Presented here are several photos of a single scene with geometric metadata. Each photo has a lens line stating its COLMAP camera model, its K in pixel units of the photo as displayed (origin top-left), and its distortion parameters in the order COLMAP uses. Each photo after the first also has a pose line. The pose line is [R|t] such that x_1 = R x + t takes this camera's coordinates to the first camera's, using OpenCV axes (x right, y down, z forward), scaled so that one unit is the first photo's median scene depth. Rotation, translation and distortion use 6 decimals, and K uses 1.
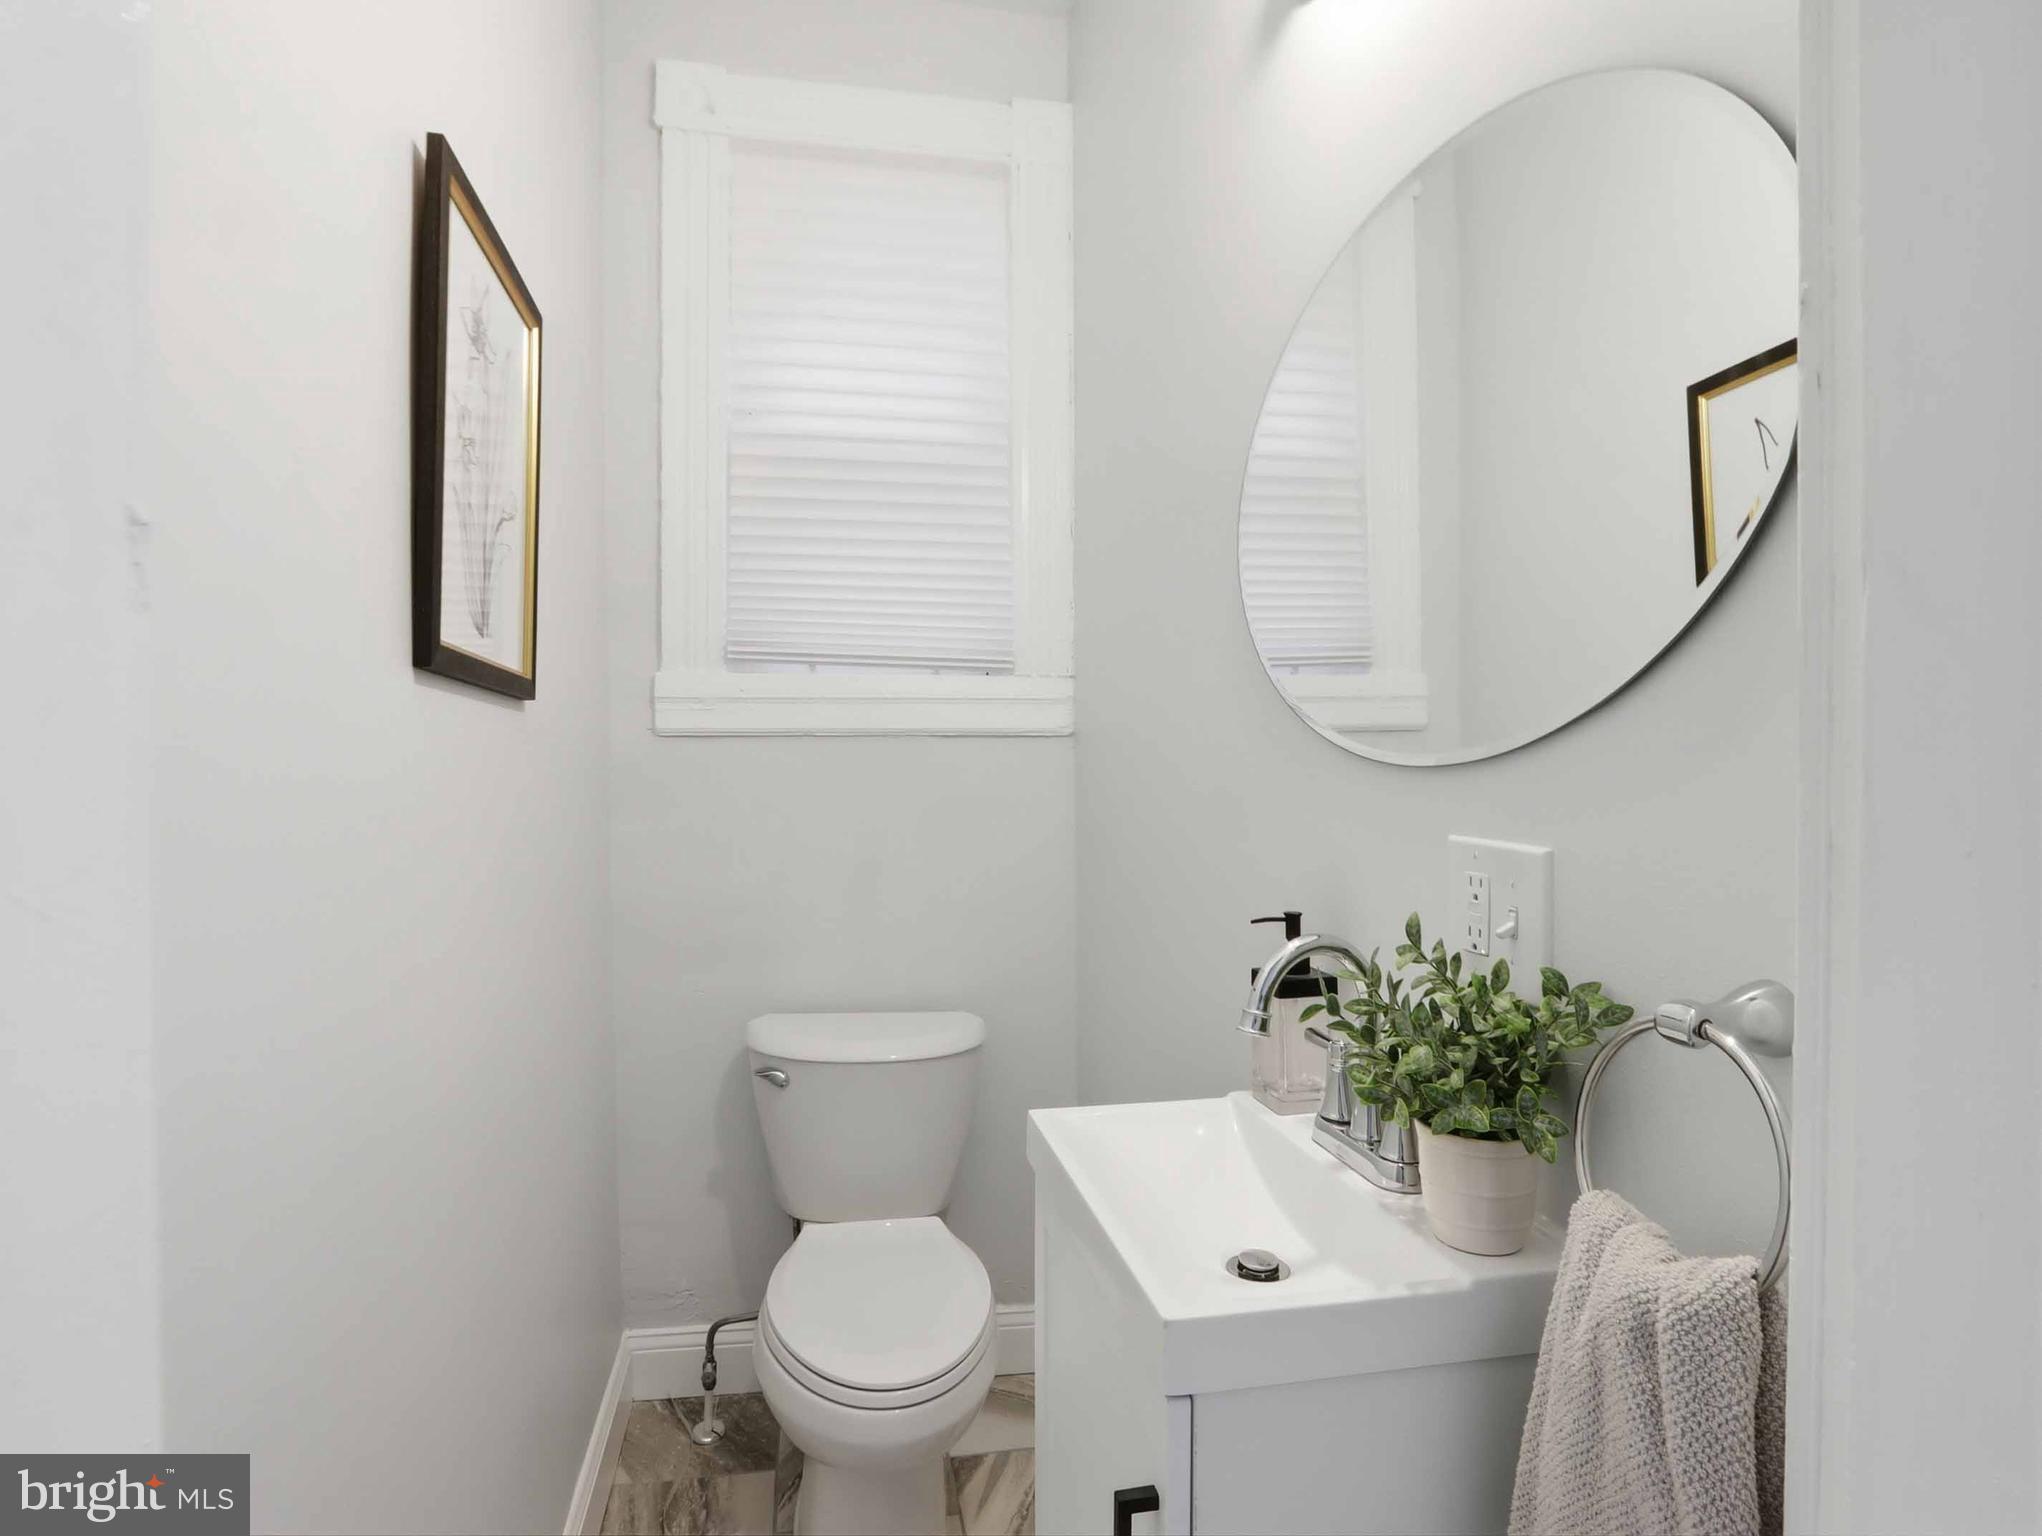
lens RADIAL K [[1074.0, 0, 1010.2], [0, 1074.0, 758.3], [0, 0, 1]] dist [-0.020392, 0.001081]
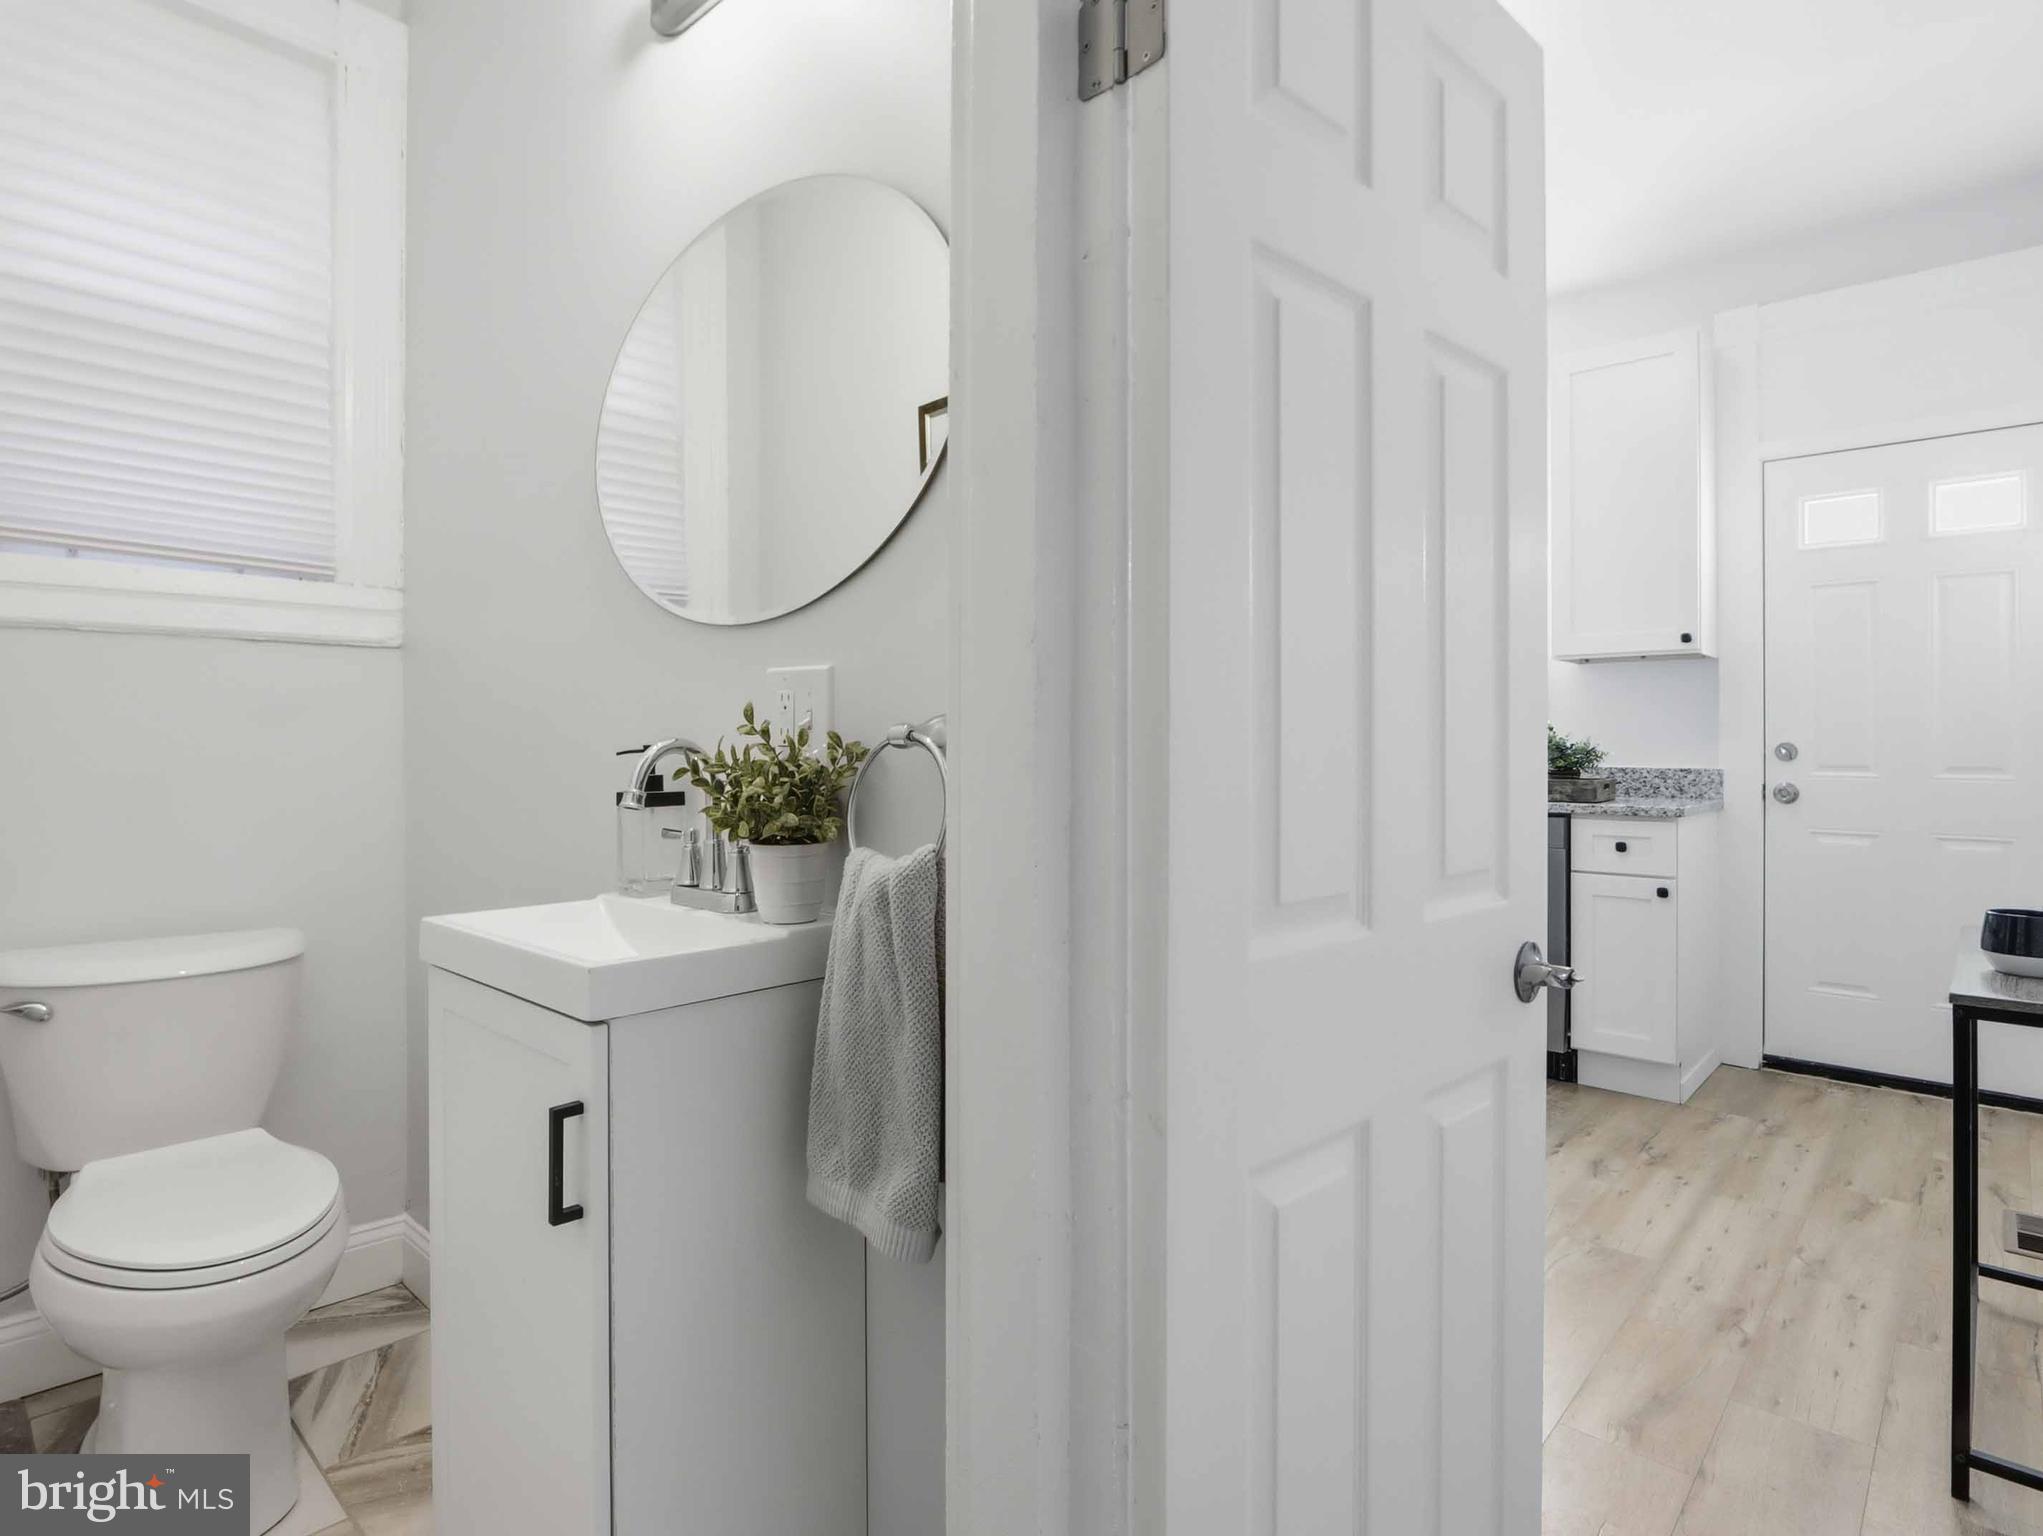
lens RADIAL K [[1074.5, 0, 1010.7], [0, 1074.5, 758.3], [0, 0, 1]] dist [-0.020392, 0.001081]
pose [[0.802091, -0.005067, 0.597180, -0.231243], [0.001500, 0.999978, 0.006470, 0.217195], [-0.597200, -0.004294, 0.802081, -0.432826]]
